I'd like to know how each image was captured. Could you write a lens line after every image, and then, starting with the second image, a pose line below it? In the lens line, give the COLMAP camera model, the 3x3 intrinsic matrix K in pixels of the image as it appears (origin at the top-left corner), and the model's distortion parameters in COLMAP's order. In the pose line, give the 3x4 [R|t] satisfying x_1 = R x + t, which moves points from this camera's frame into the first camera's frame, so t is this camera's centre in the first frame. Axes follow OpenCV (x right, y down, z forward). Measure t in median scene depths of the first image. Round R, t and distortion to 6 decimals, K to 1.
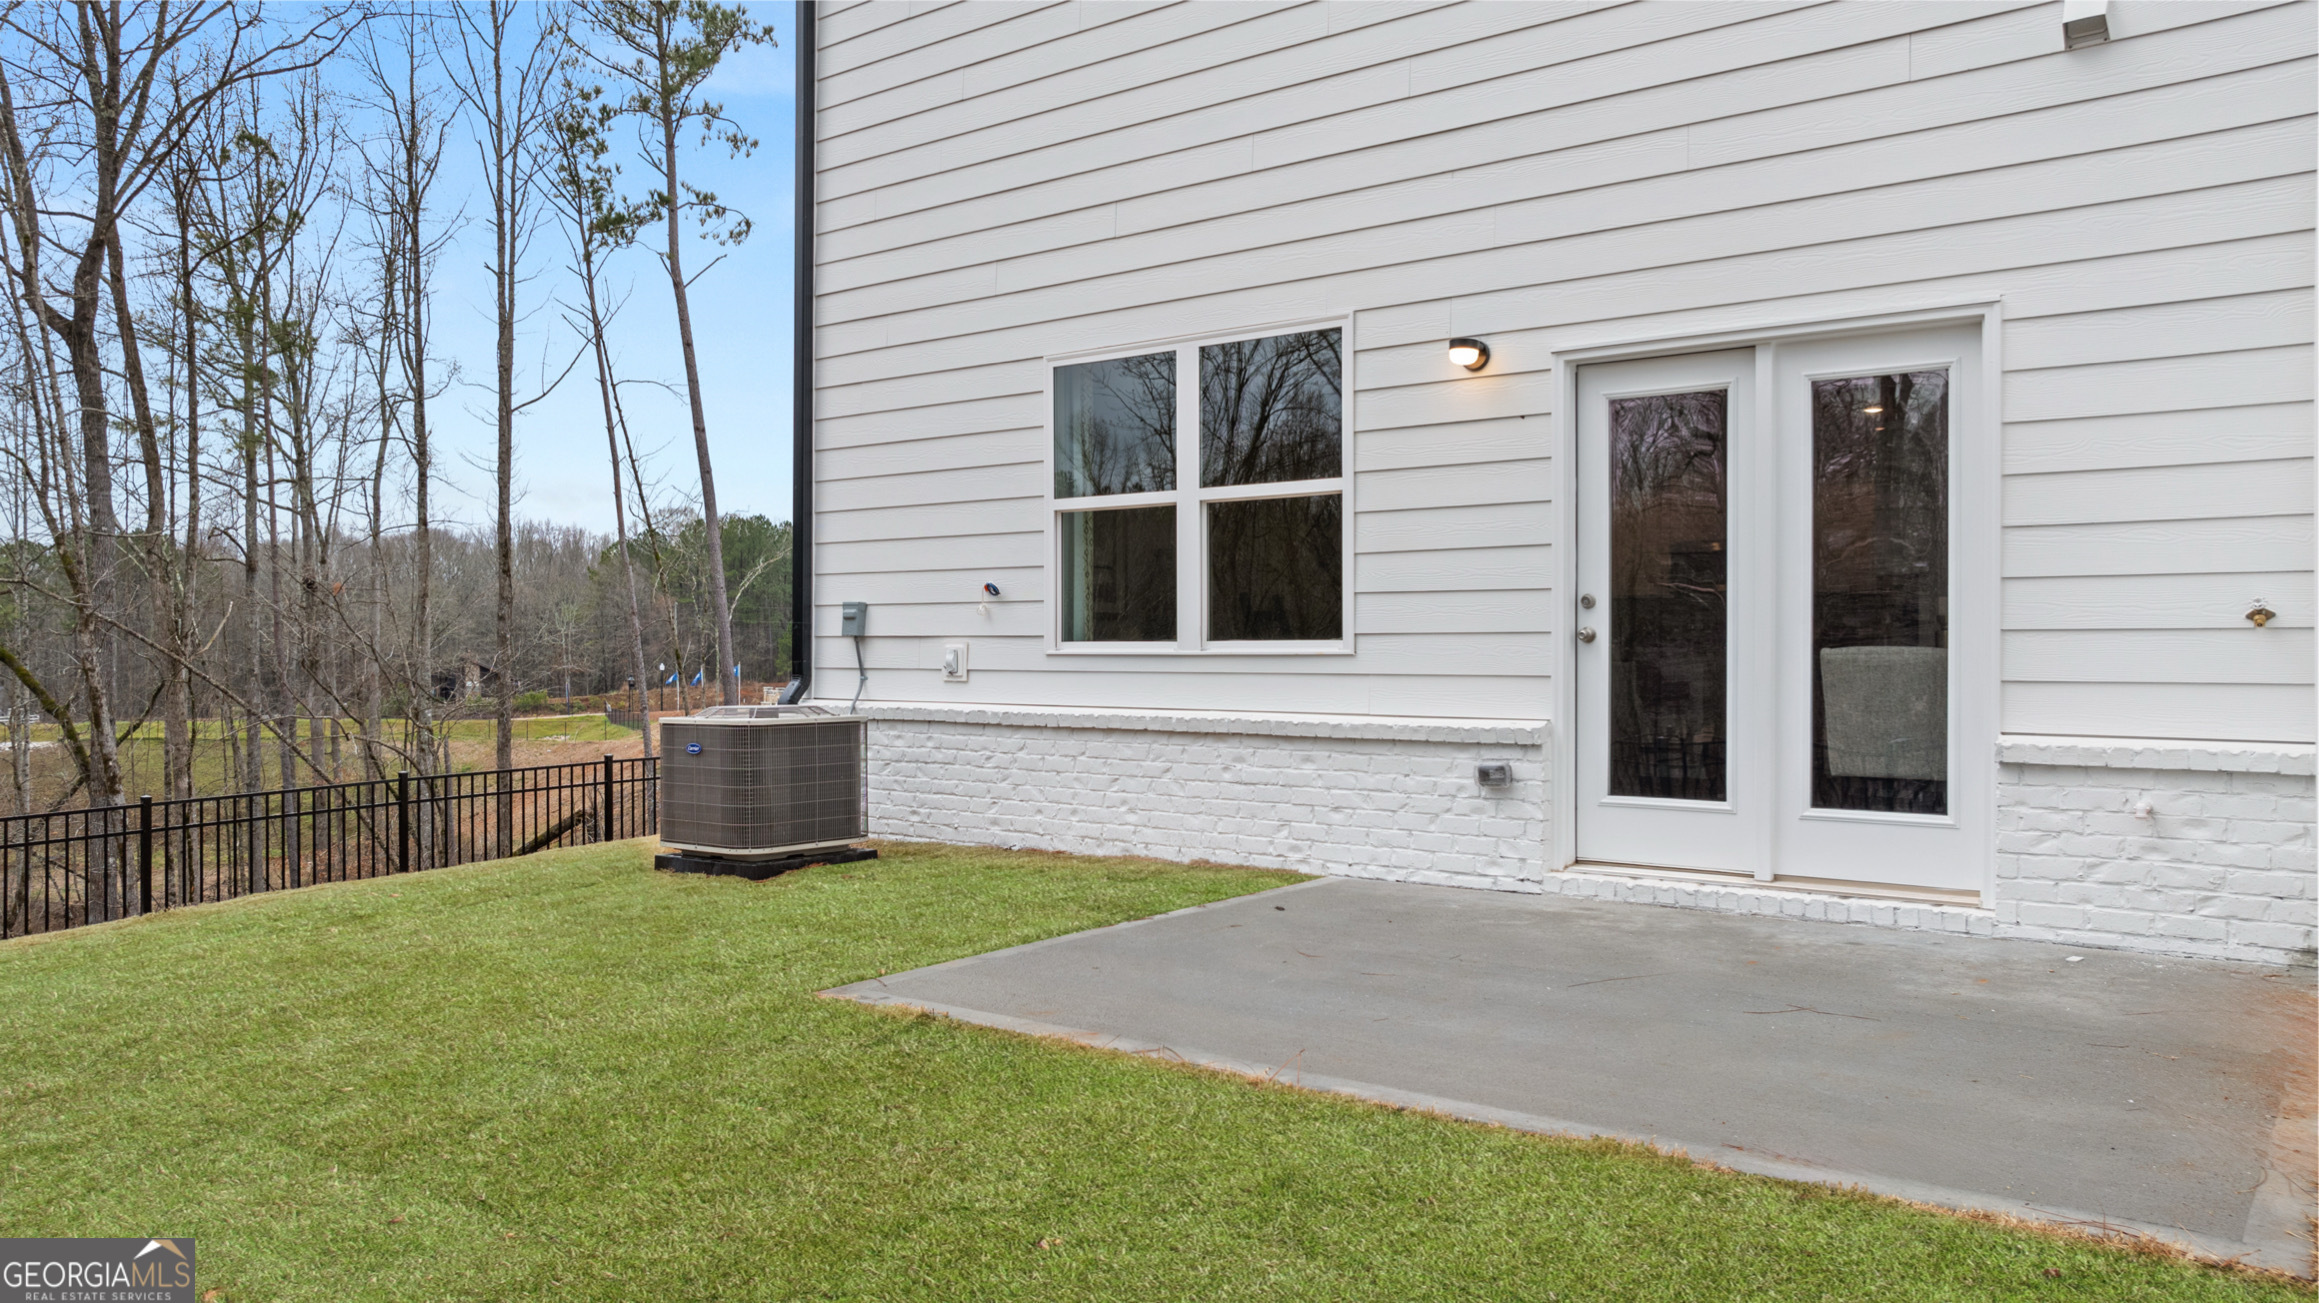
lens RADIAL K [[1625.1, 0, 1140.4], [0, 1625.1, 644.6], [0, 0, 1]] dist [-0.024721, 0.010019]
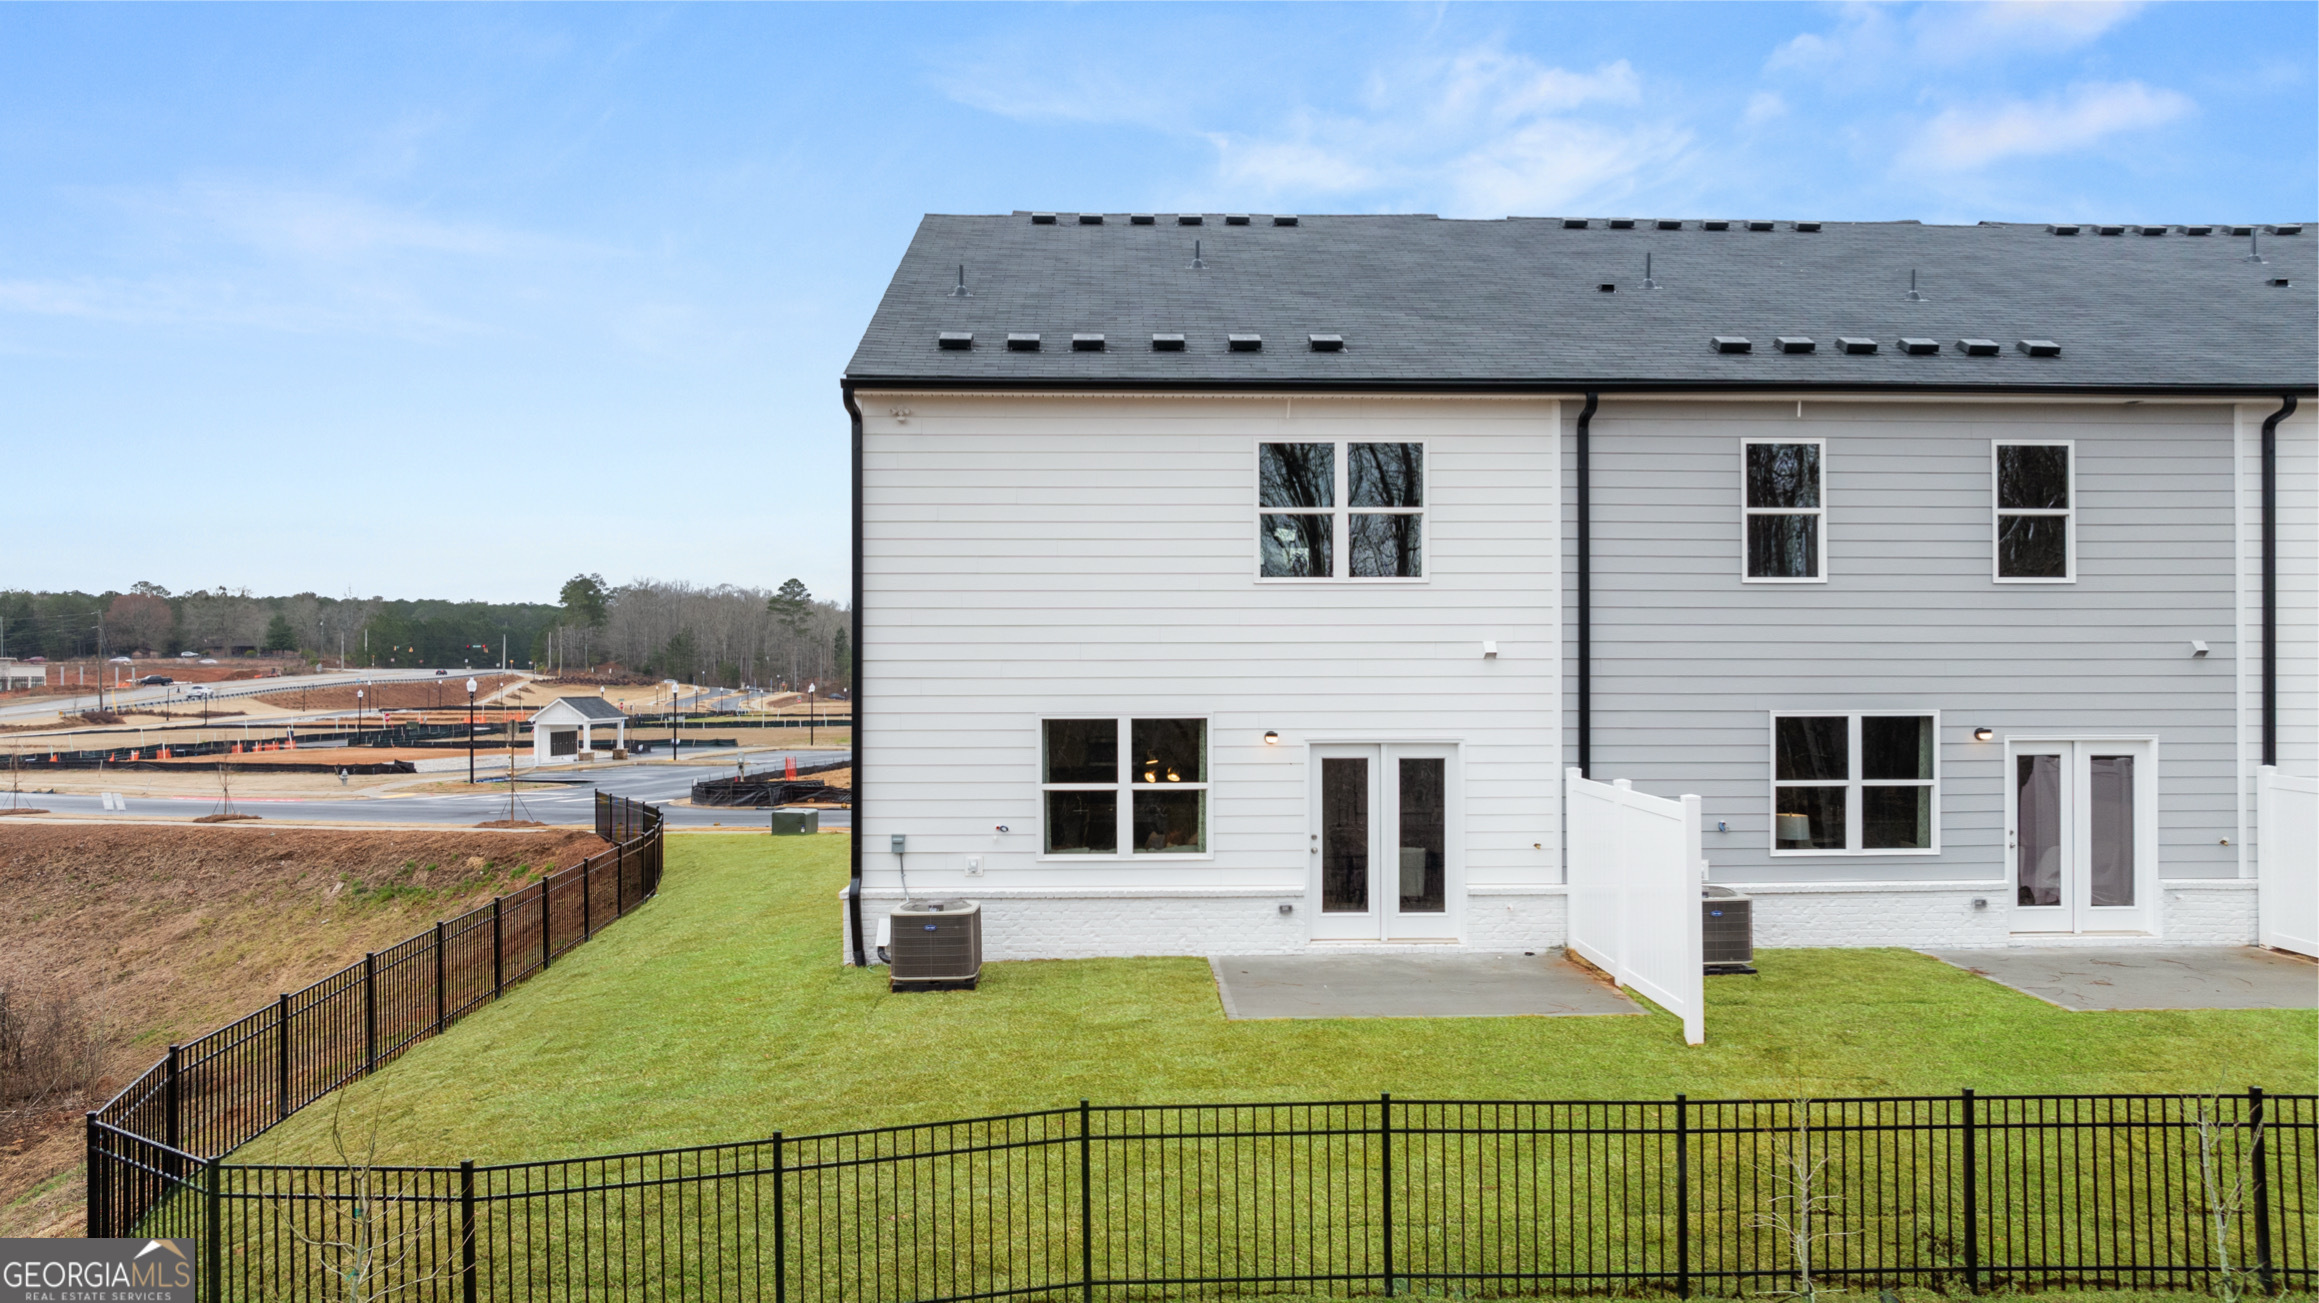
lens RADIAL K [[1625.1, 0, 1143.0], [0, 1625.1, 656.1], [0, 0, 1]] dist [-0.024721, 0.010019]
pose [[0.775850, 0.010408, 0.630831, -1.326890], [0.003568, 0.999776, -0.020884, -0.222361], [-0.630907, 0.018454, 0.775639, -0.693132]]
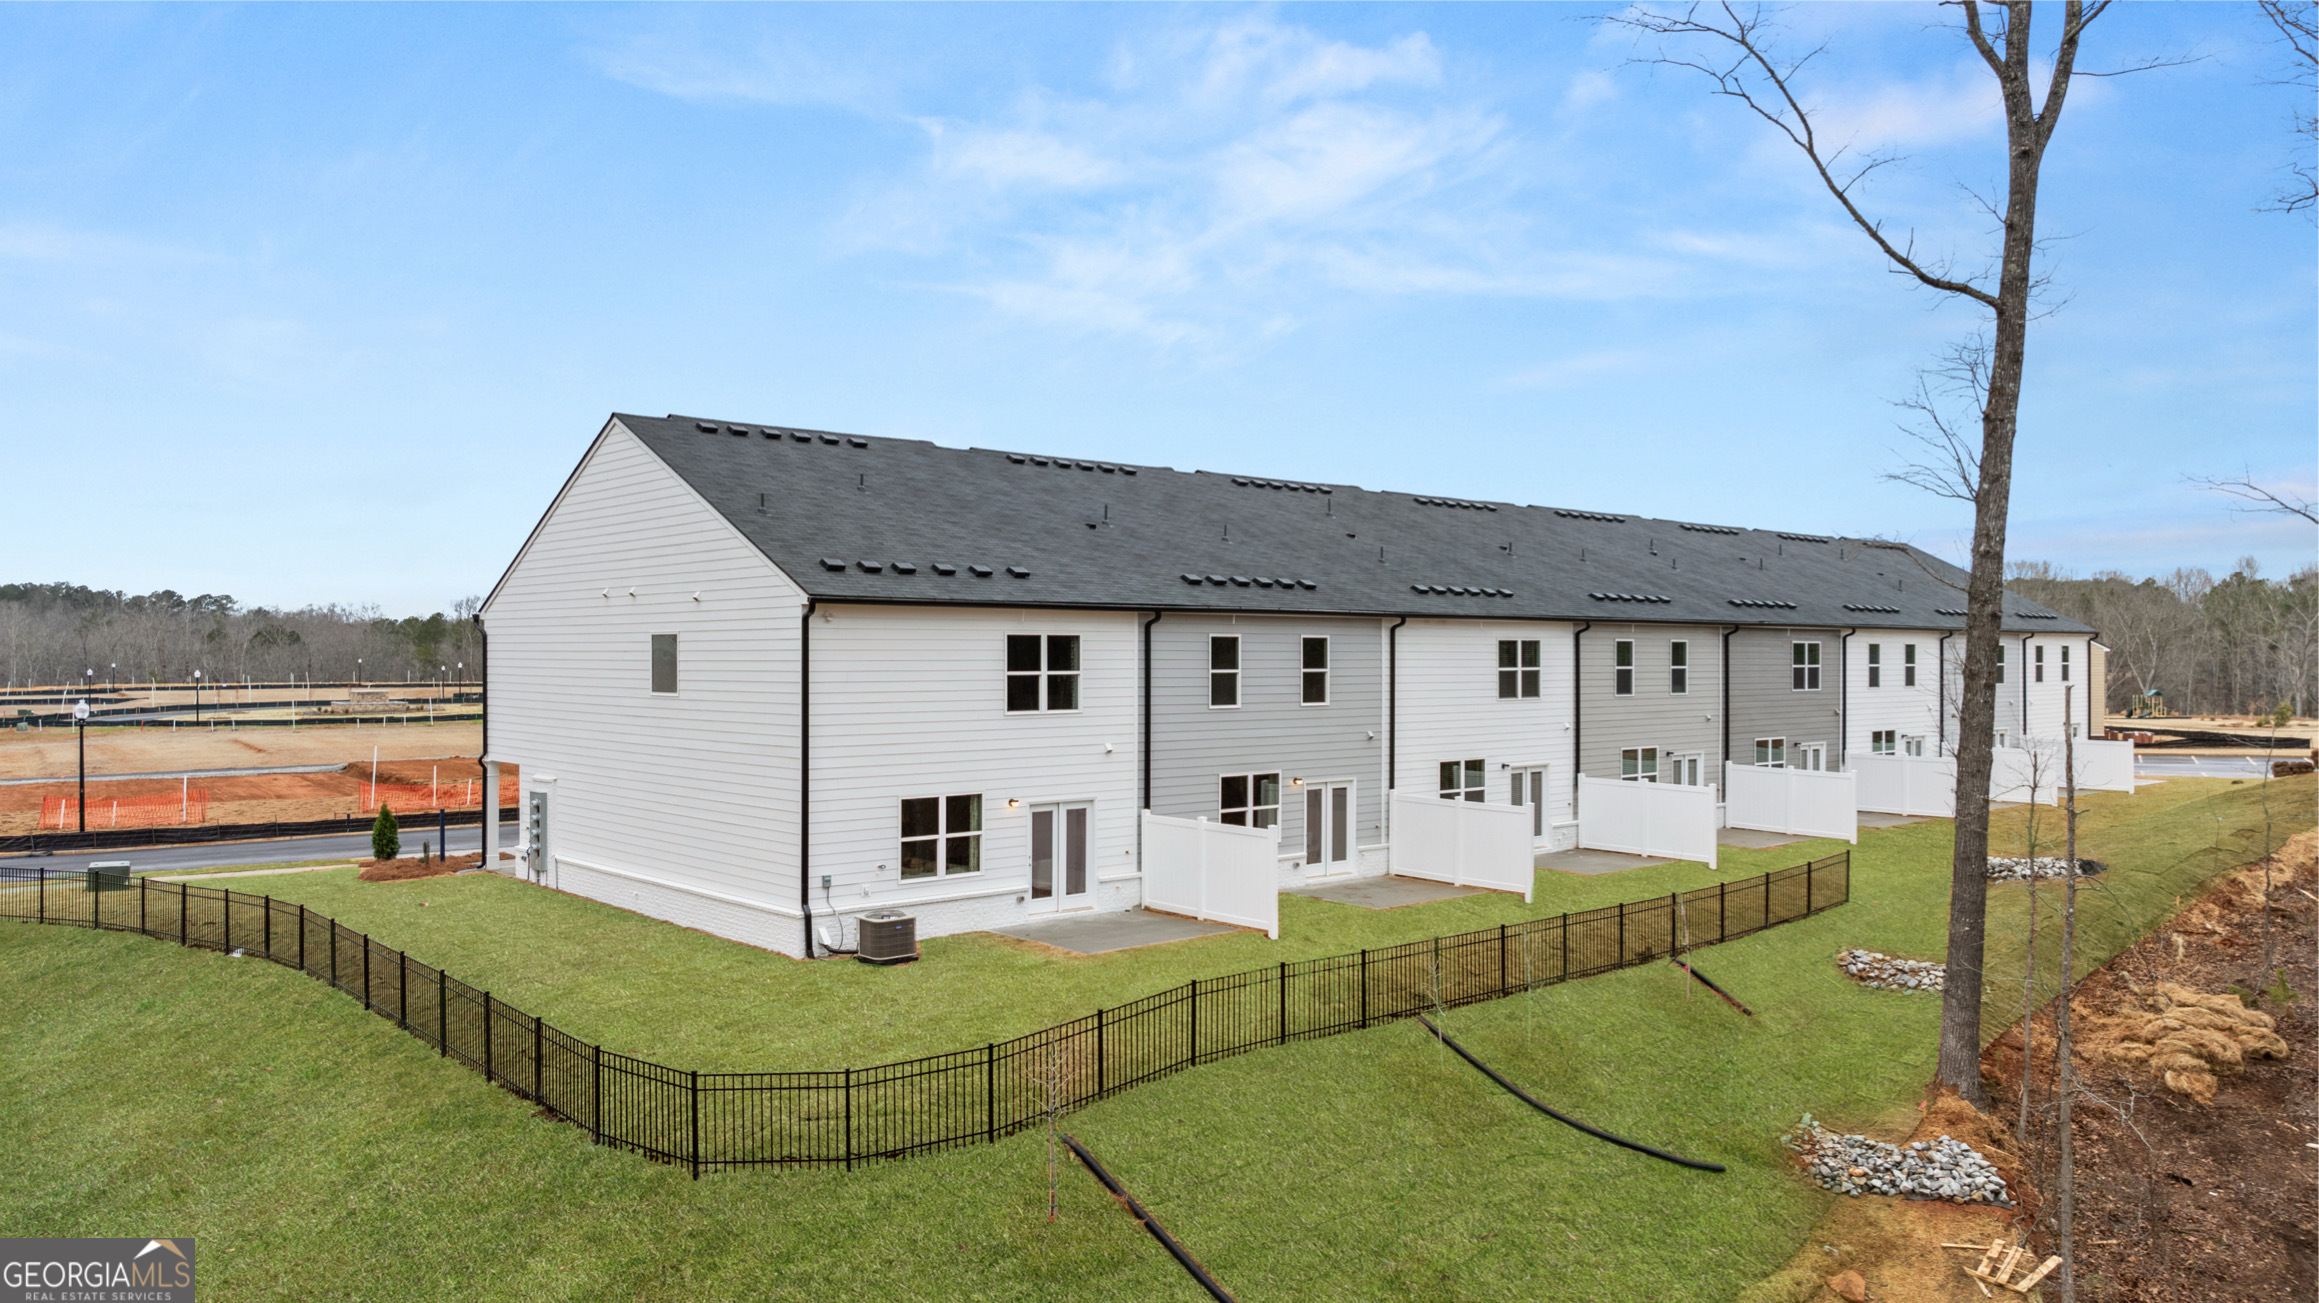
lens RADIAL K [[1625.1, 0, 1123.0], [0, 1625.1, 646.3], [0, 0, 1]] dist [-0.024721, 0.010019]
pose [[0.204087, 0.010692, 0.978894, -3.524033], [0.008907, 0.999879, -0.012778, -0.475824], [-0.978912, 0.011327, 0.203967, -0.151929]]
